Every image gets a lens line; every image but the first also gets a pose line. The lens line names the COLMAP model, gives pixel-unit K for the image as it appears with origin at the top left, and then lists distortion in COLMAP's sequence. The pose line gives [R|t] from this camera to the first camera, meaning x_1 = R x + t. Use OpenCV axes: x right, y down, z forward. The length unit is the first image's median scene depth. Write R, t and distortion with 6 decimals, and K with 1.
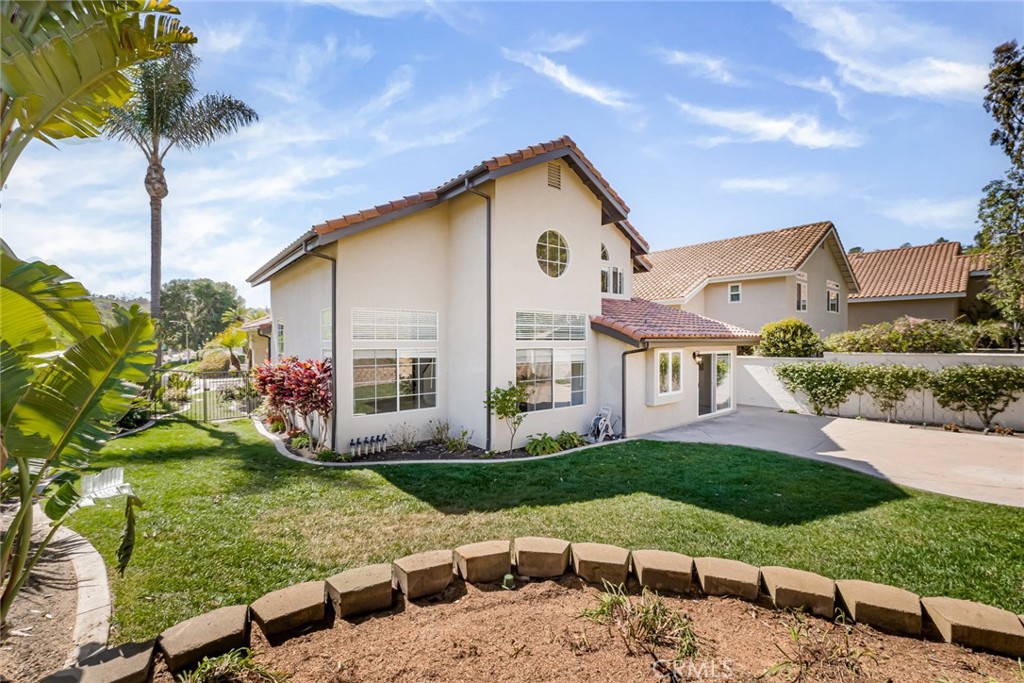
lens RADIAL K [[419.6, 0, 507.3], [0, 419.6, 345.0], [0, 0, 1]] dist [-0.001145, 0.000009]
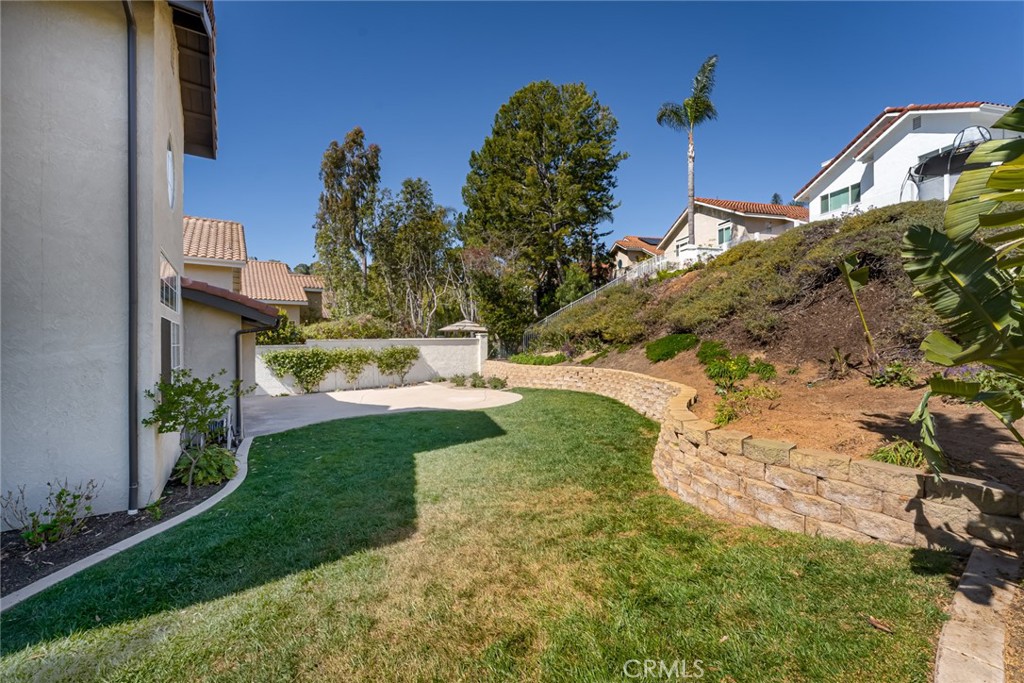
lens RADIAL K [[419.6, 0, 507.3], [0, 419.6, 345.0], [0, 0, 1]] dist [-0.001145, 0.000009]
pose [[0.086537, -0.000659, 0.996248, -0.404010], [0.011568, 0.999933, -0.000344, 0.043154], [-0.996181, 0.011554, 0.086539, 0.381855]]
